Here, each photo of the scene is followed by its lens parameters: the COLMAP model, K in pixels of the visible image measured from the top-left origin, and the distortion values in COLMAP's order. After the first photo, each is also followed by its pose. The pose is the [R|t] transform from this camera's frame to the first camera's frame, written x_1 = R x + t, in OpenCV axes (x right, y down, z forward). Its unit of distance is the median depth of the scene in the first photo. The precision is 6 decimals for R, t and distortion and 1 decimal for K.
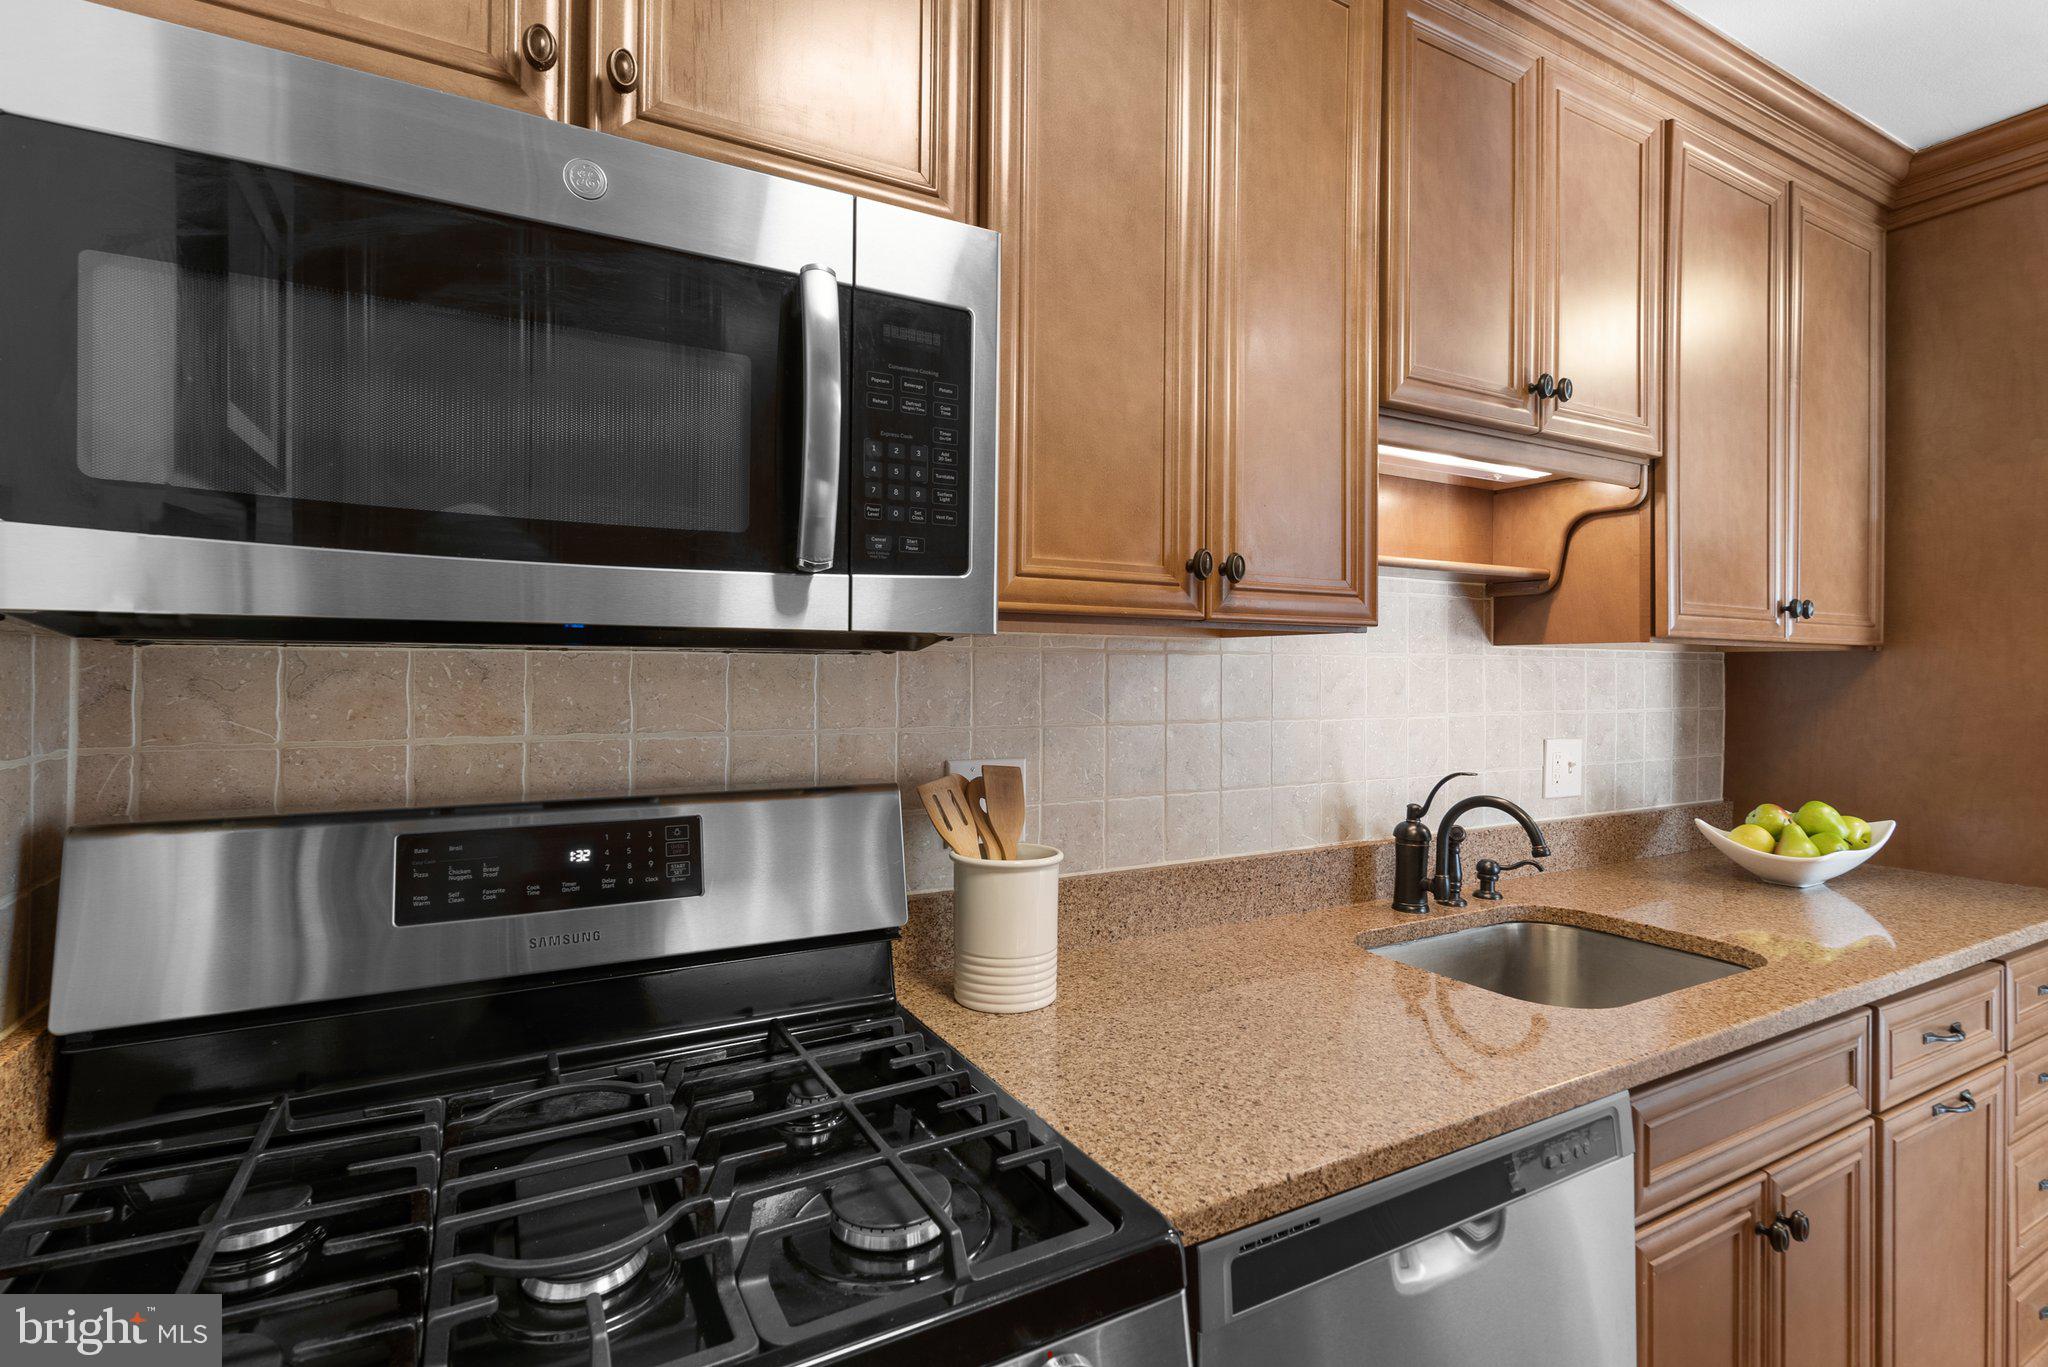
lens RADIAL K [[965.3, 0, 1024.0], [0, 965.3, 683.5], [0, 0, 1]] dist [-0.000514, 0.000589]
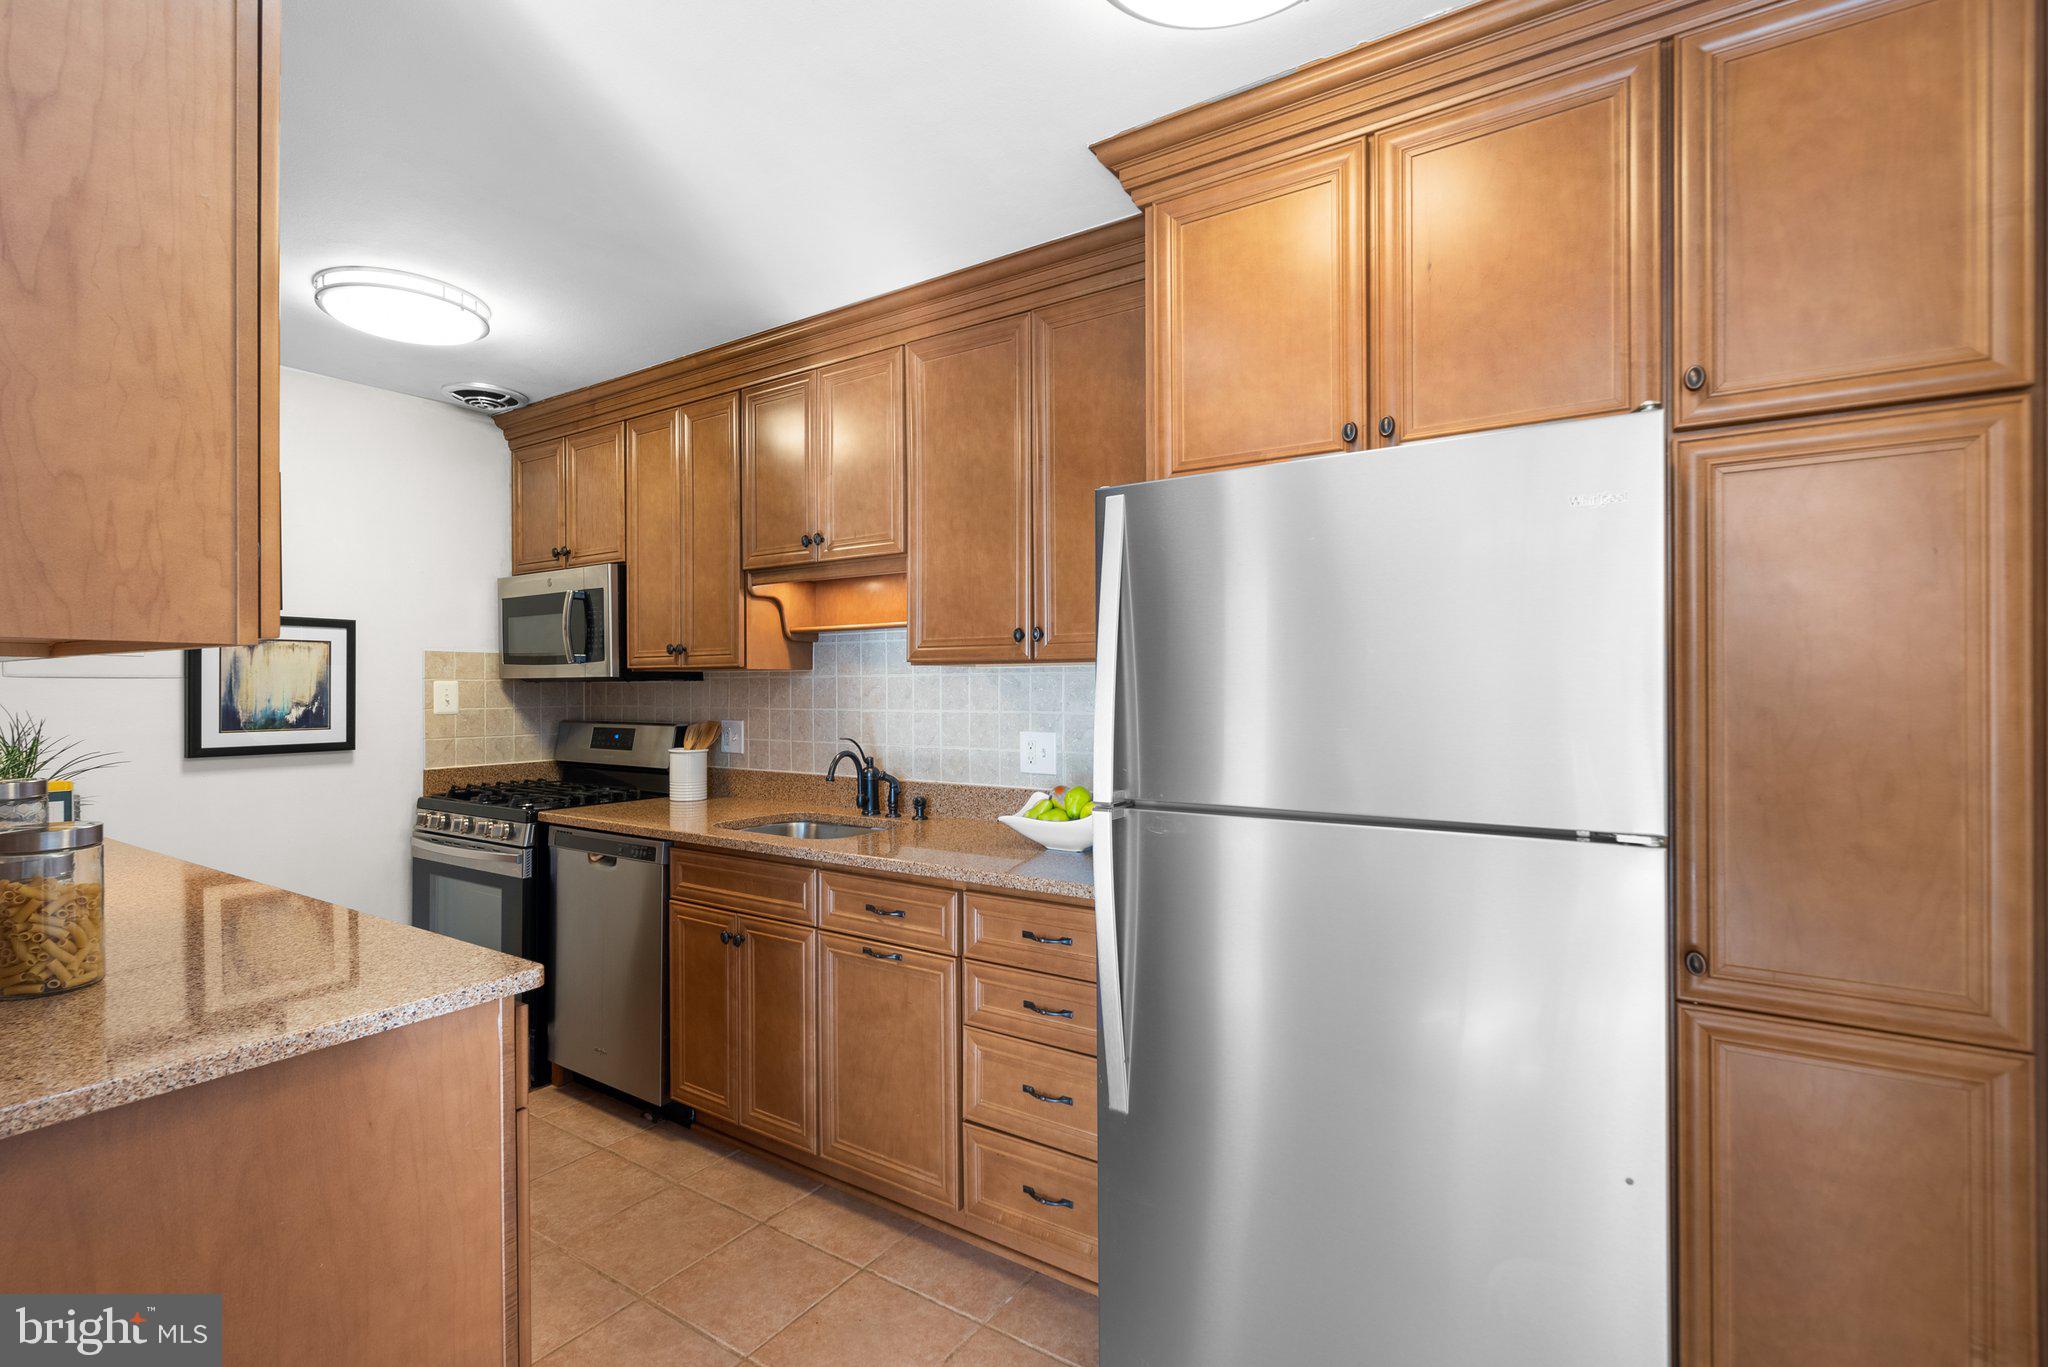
lens RADIAL K [[928.1, 0, 1012.8], [0, 928.1, 687.5], [0, 0, 1]] dist [-0.013548, 0.013116]
pose [[0.465817, -0.002466, -0.884878, 2.011390], [-0.003189, 0.999985, -0.004465, -0.000360], [0.884875, 0.004902, 0.465802, 0.394520]]
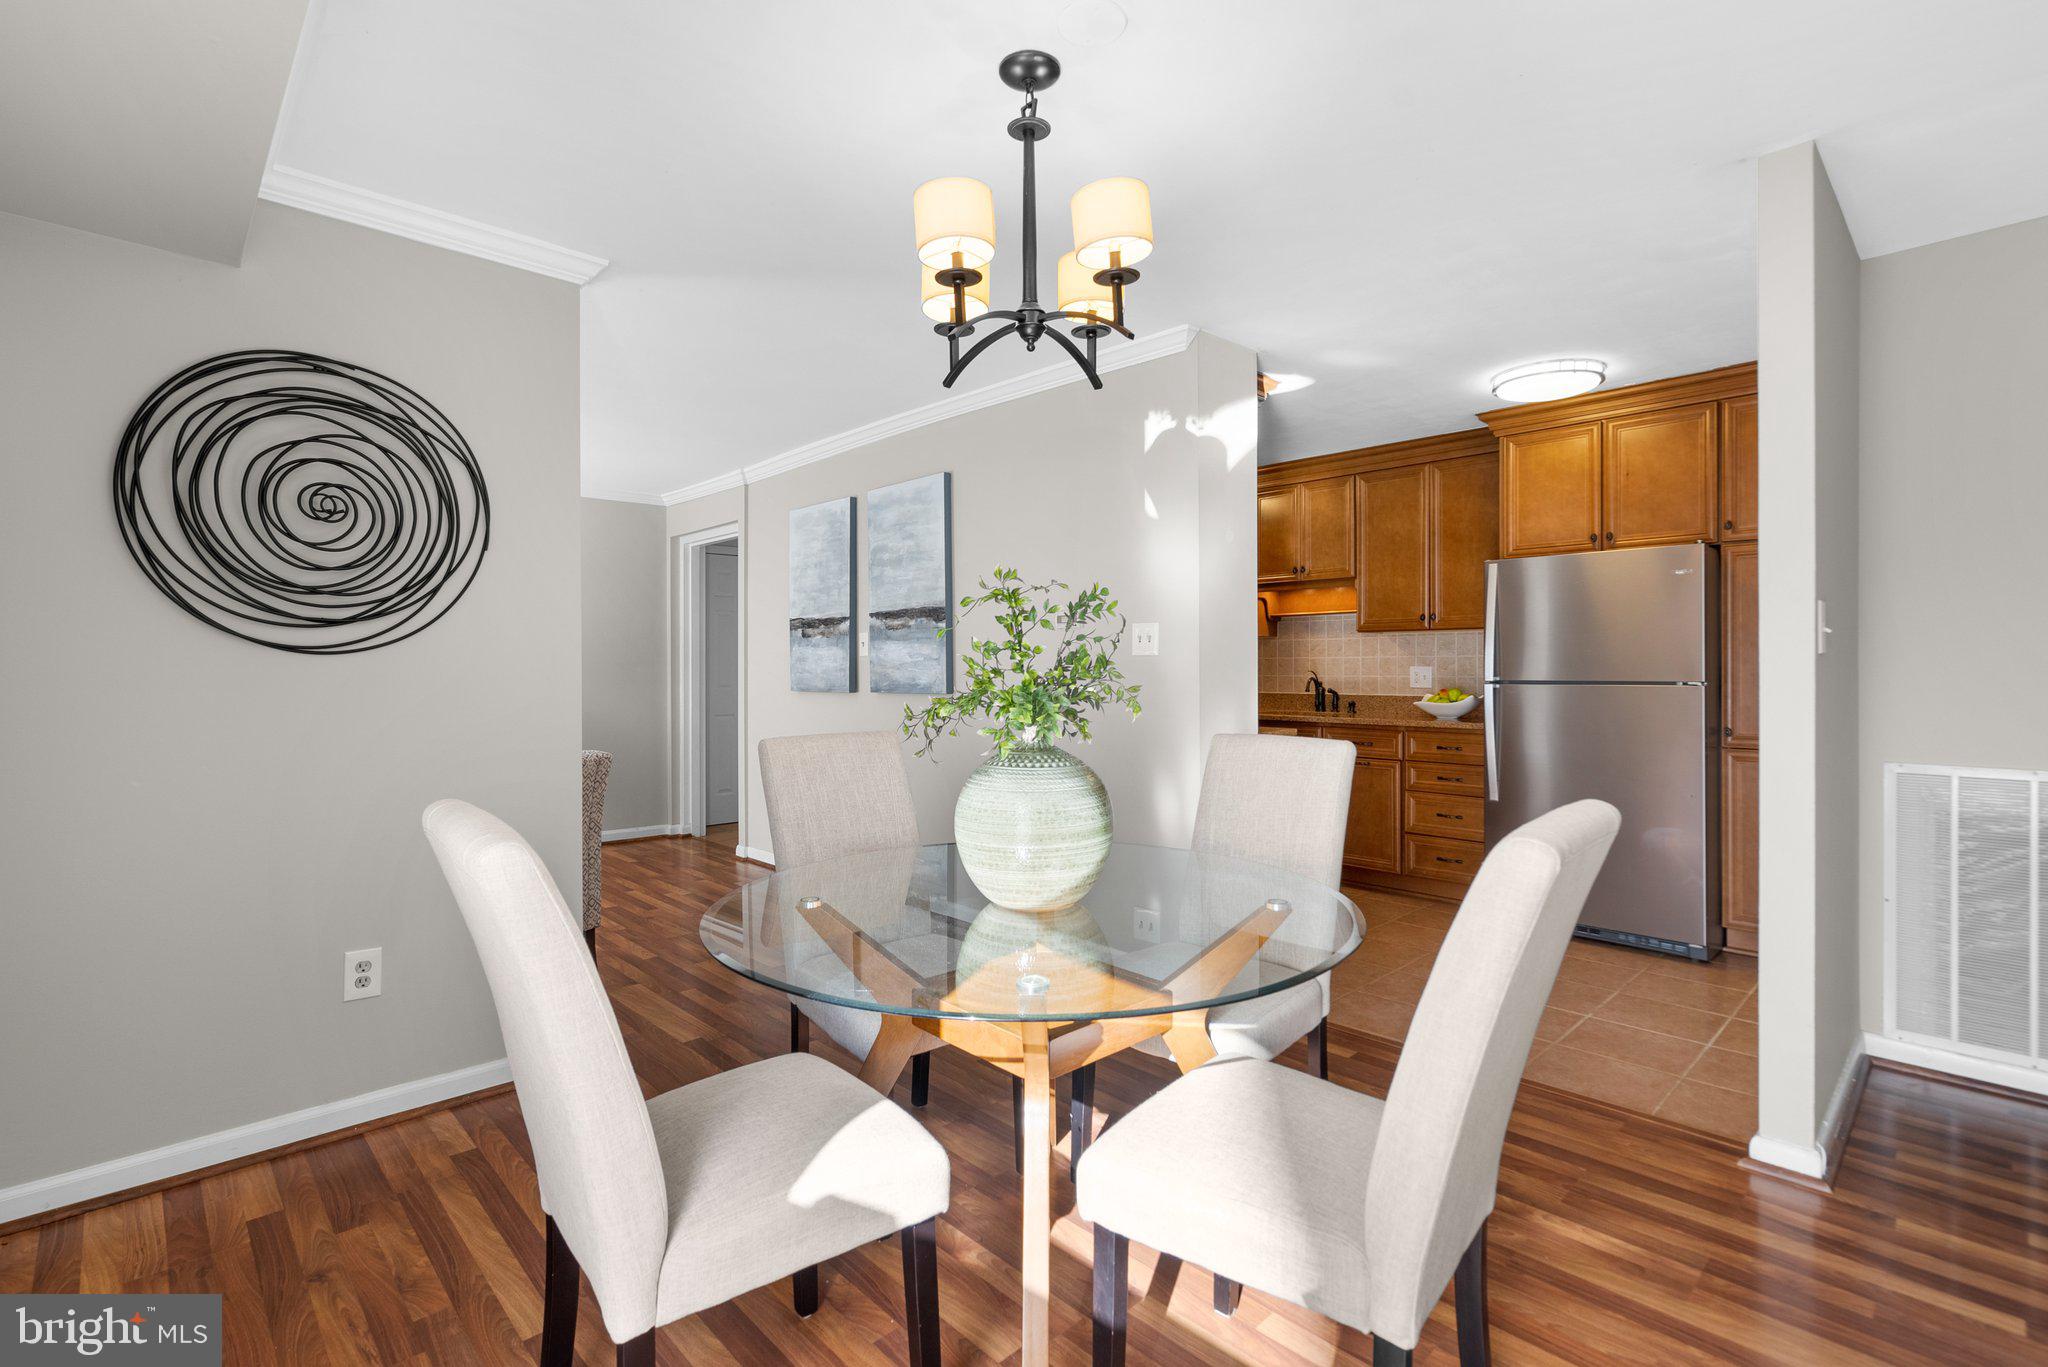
lens RADIAL K [[939.1, 0, 1005.7], [0, 939.1, 665.7], [0, 0, 1]] dist [-0.002785, 0.000087]
pose [[0.242776, -0.000612, -0.970082, 3.307195], [-0.005621, 0.999982, -0.002037, 0.078631], [0.970066, 0.005947, 0.242768, -0.910589]]
